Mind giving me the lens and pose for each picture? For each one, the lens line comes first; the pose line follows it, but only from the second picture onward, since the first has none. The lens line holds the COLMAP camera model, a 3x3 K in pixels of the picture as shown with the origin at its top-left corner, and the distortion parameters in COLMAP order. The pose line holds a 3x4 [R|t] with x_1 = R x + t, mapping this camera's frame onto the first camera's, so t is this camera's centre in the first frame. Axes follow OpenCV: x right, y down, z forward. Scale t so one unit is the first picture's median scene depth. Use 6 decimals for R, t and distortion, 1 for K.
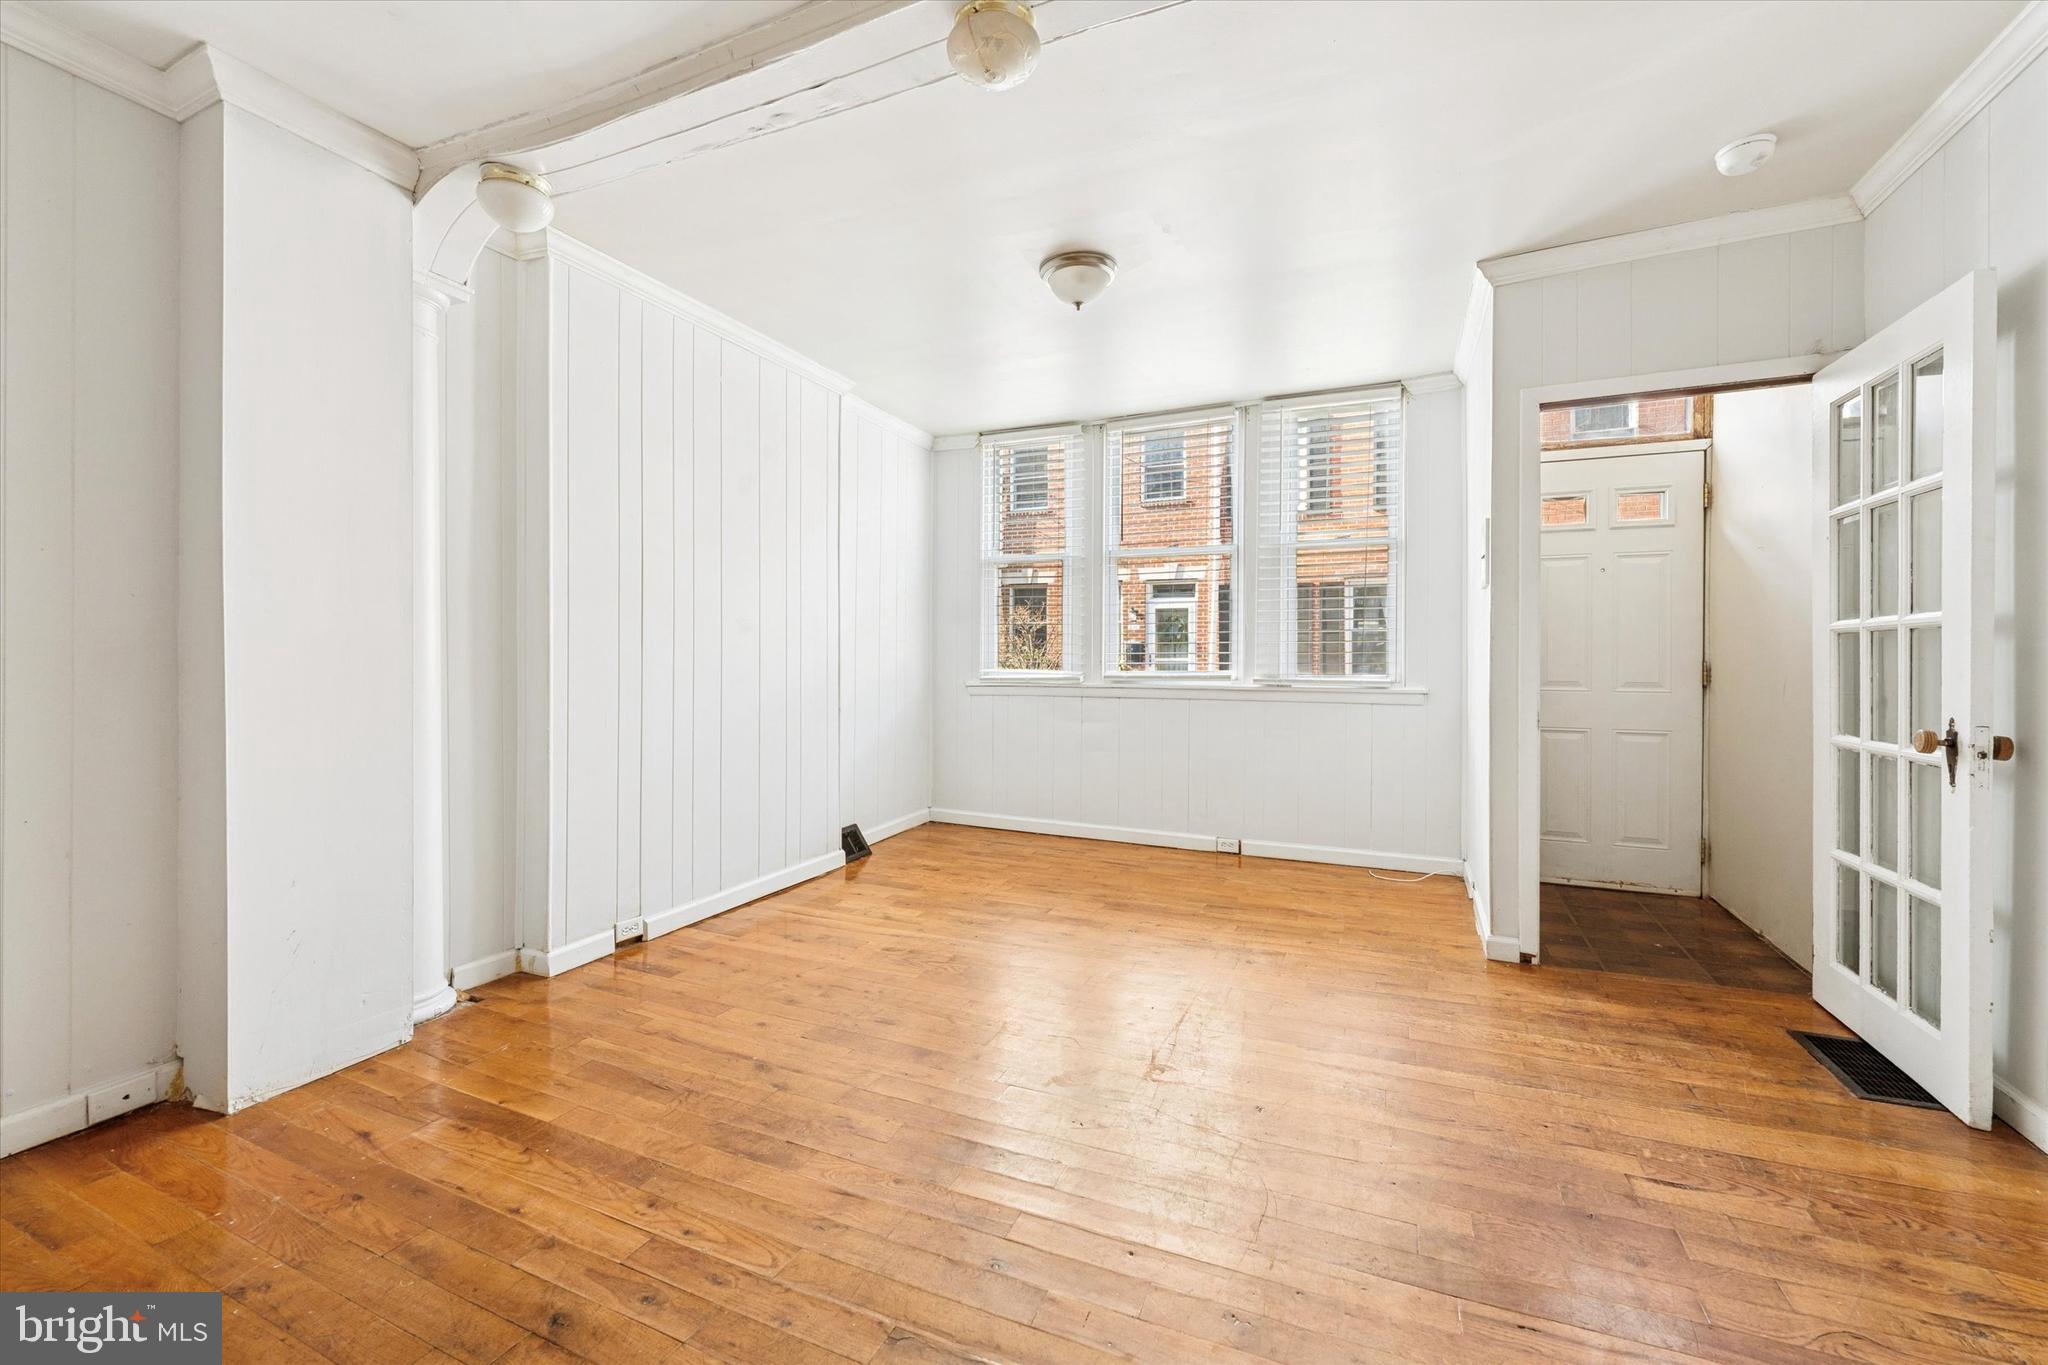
lens RADIAL K [[841.7, 0, 1028.5], [0, 841.7, 666.8], [0, 0, 1]] dist [-0.000612, -0.000670]
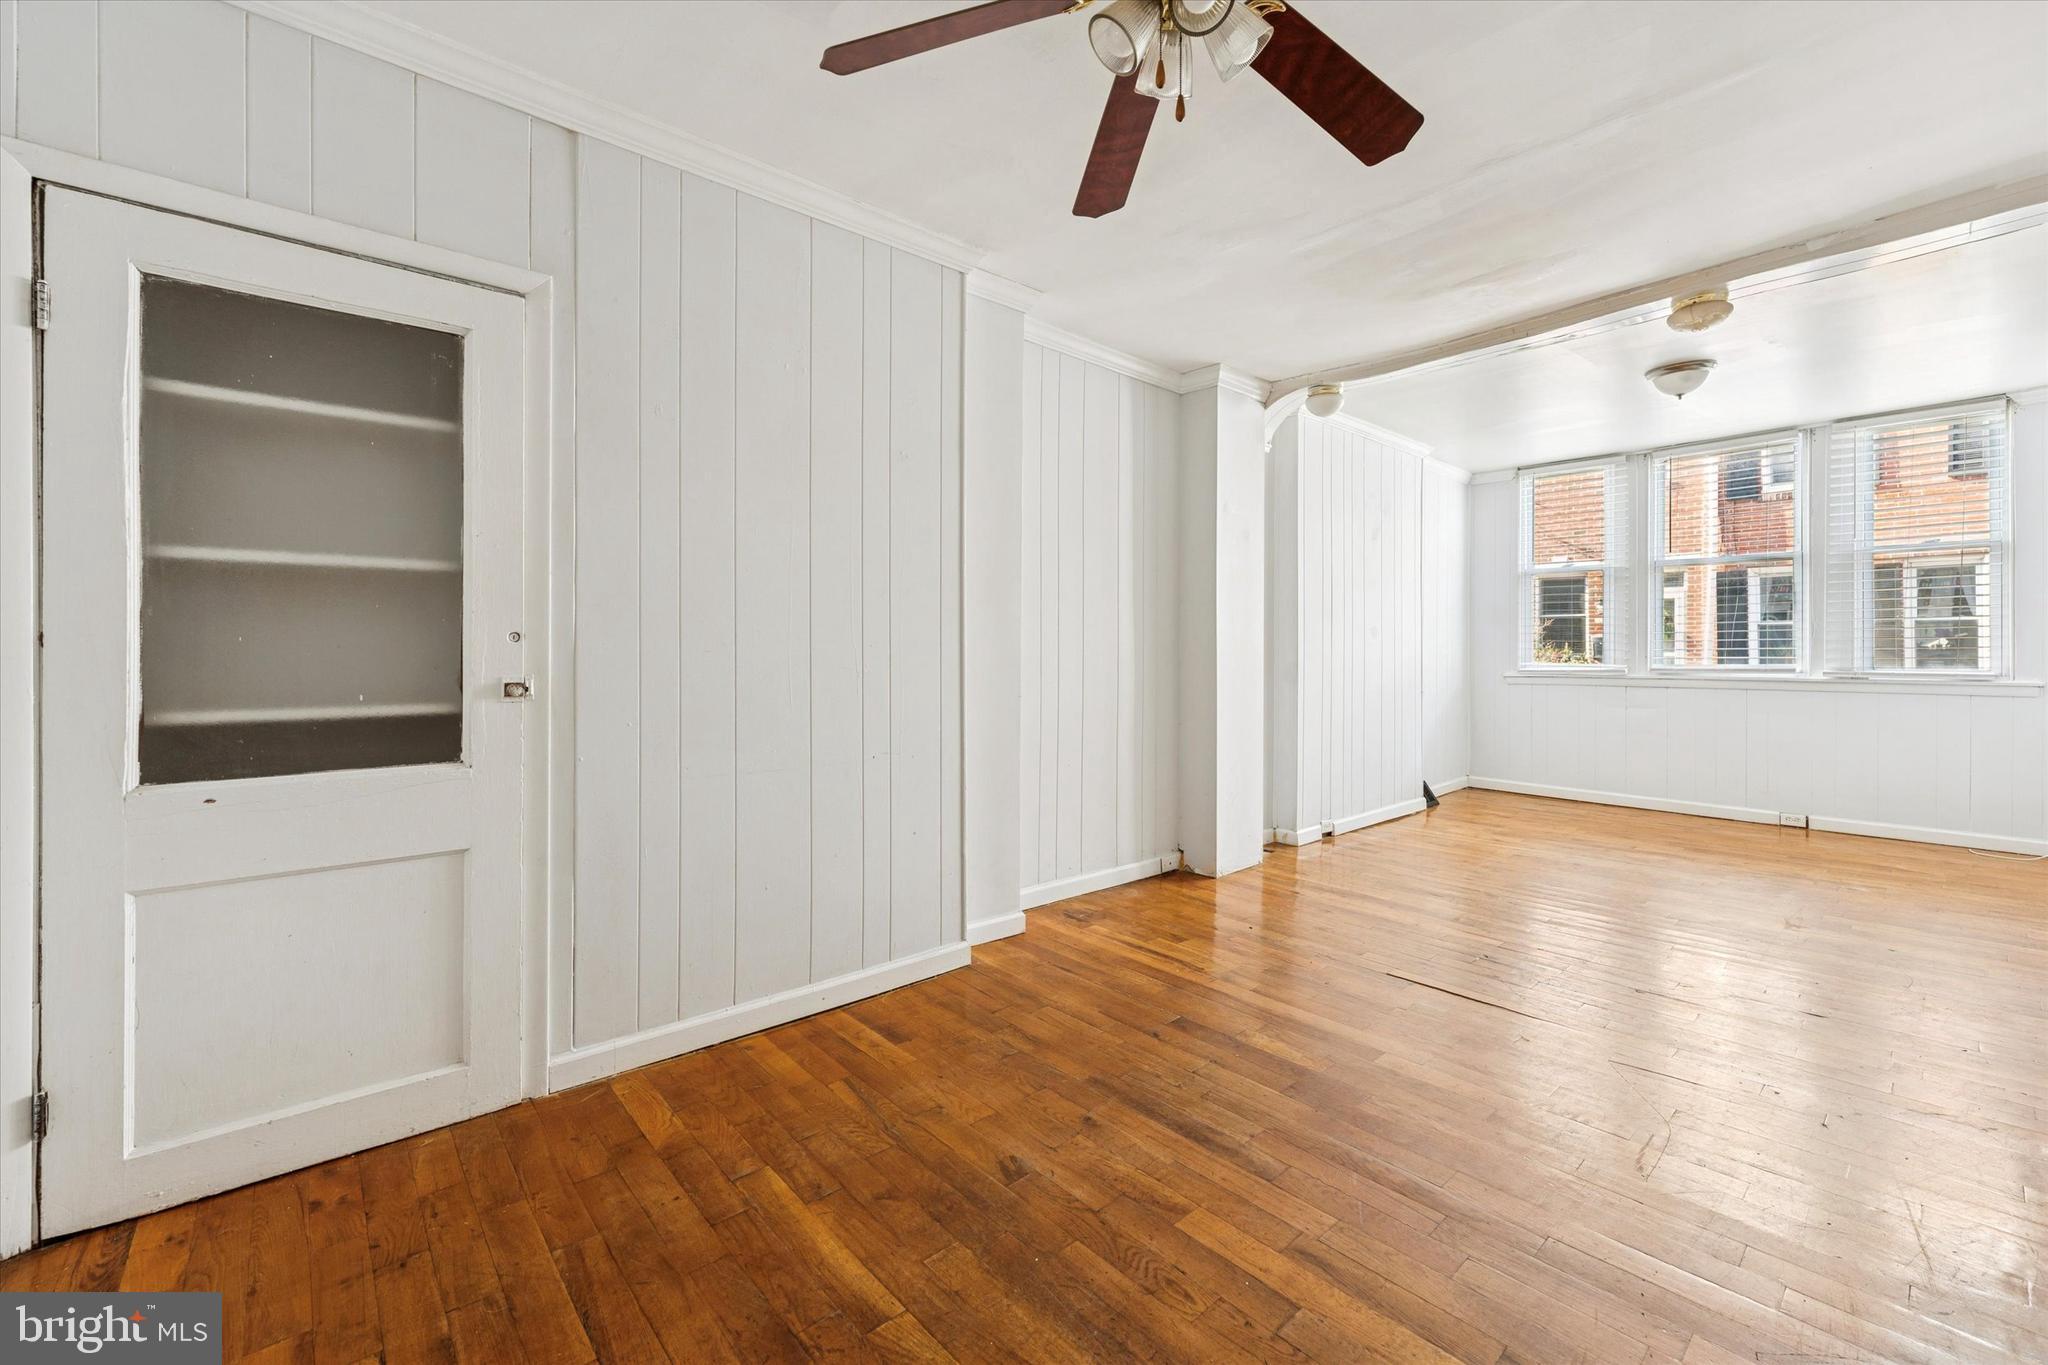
lens RADIAL K [[841.7, 0, 1013.0], [0, 841.7, 650.1], [0, 0, 1]] dist [-0.000612, -0.000670]
pose [[0.904159, -0.003946, -0.427177, -0.333649], [-0.001542, 0.999921, -0.012500, 0.002109], [0.427193, 0.011961, 0.904081, -0.684162]]
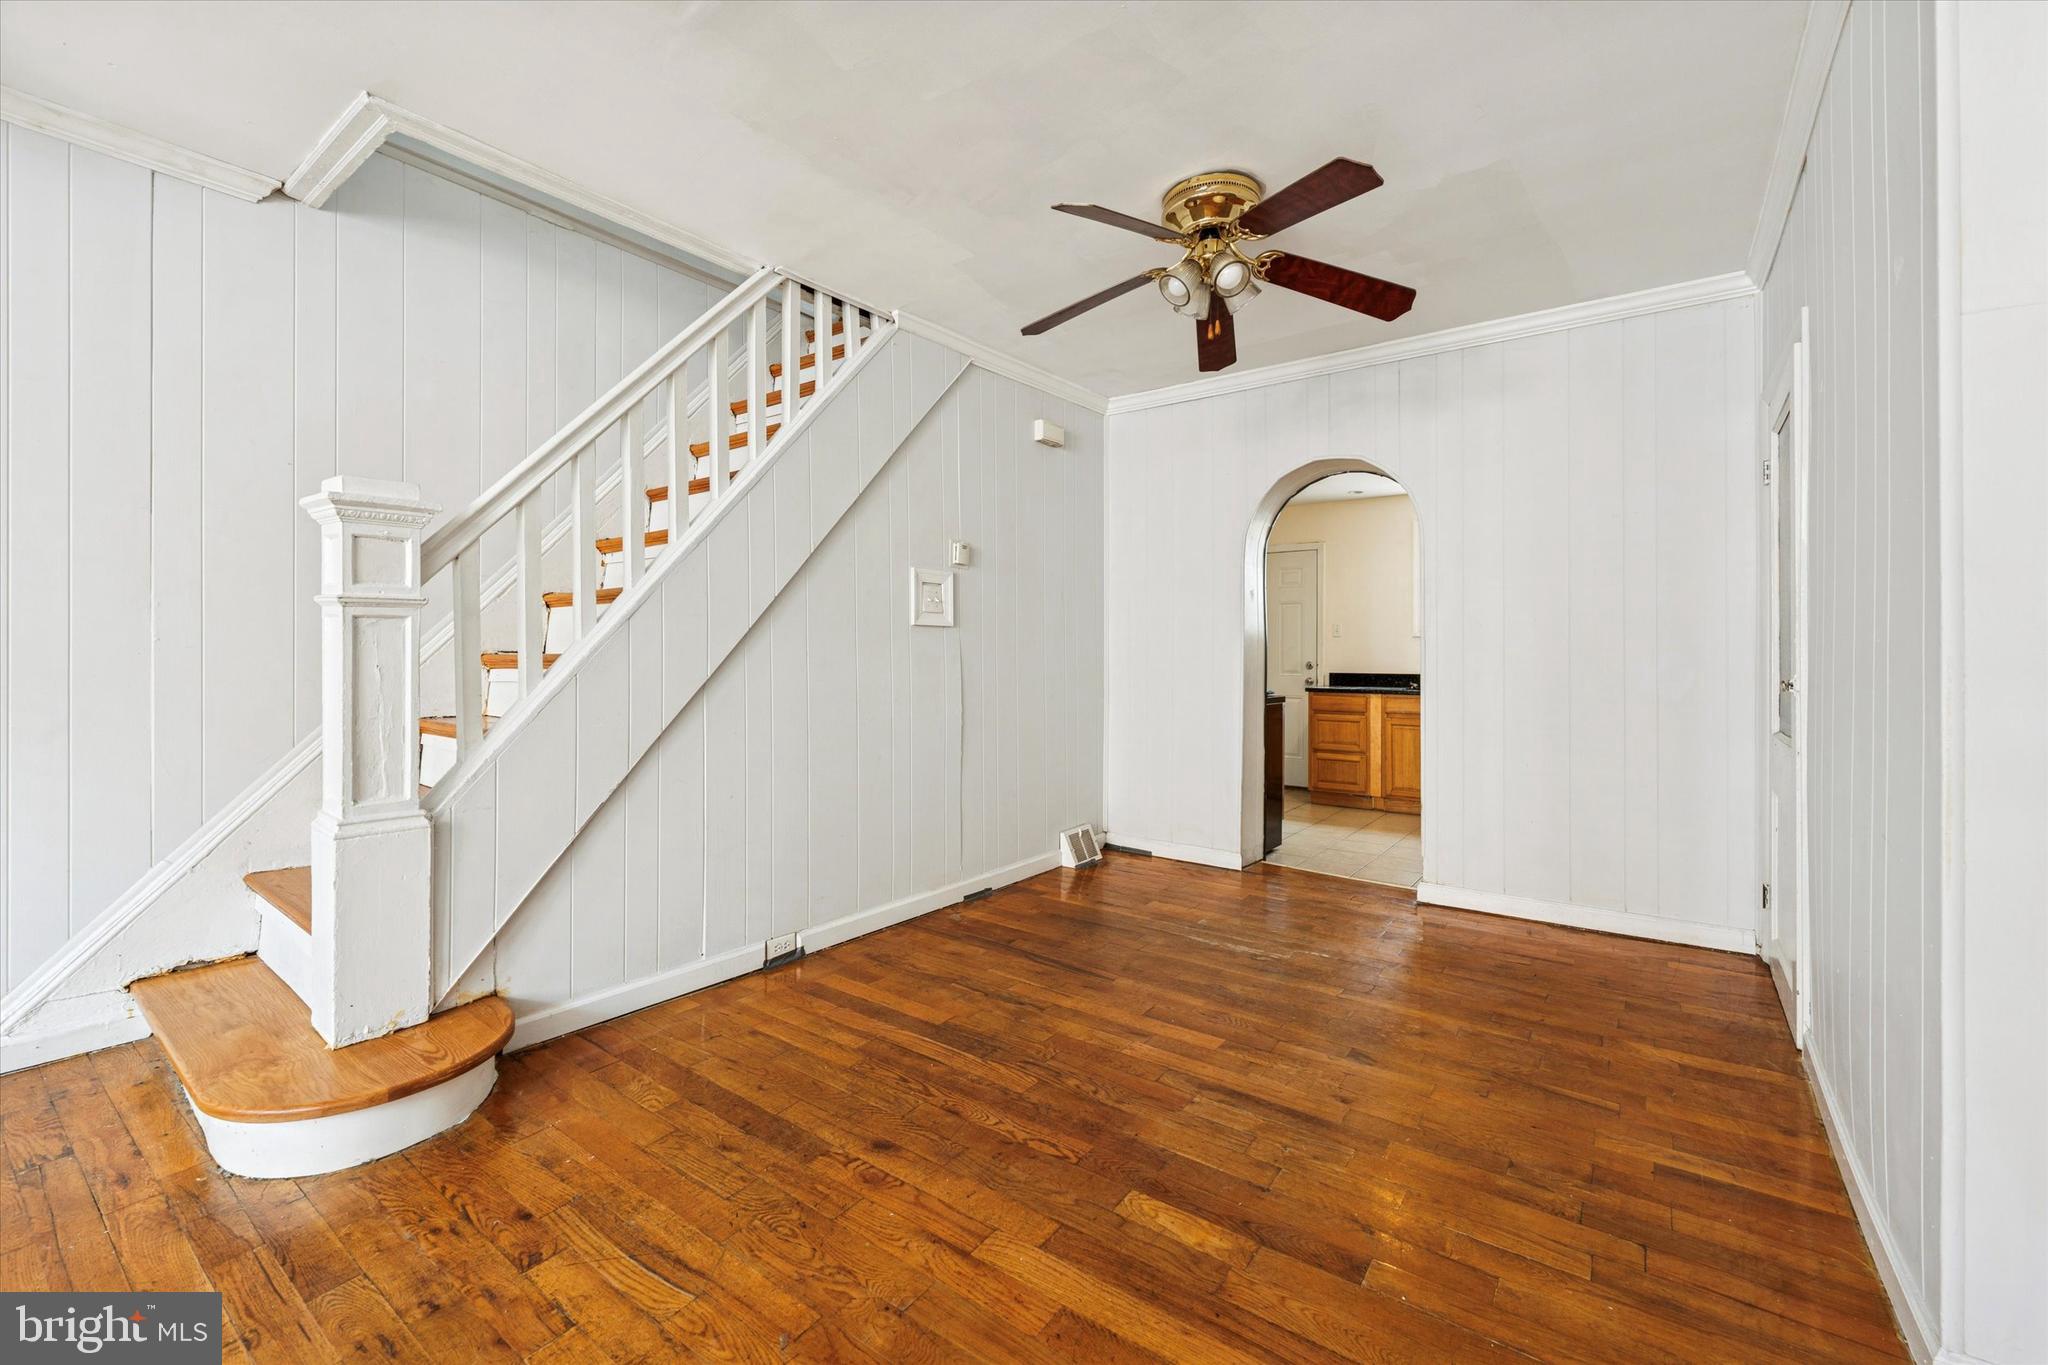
lens RADIAL K [[841.7, 0, 1018.2], [0, 841.7, 656.1], [0, 0, 1]] dist [-0.000612, -0.000670]
pose [[-0.974082, -0.006261, 0.226111, -0.452930], [-0.003428, 0.999911, 0.012921, -0.008842], [-0.226171, 0.011811, -0.974016, 0.612937]]
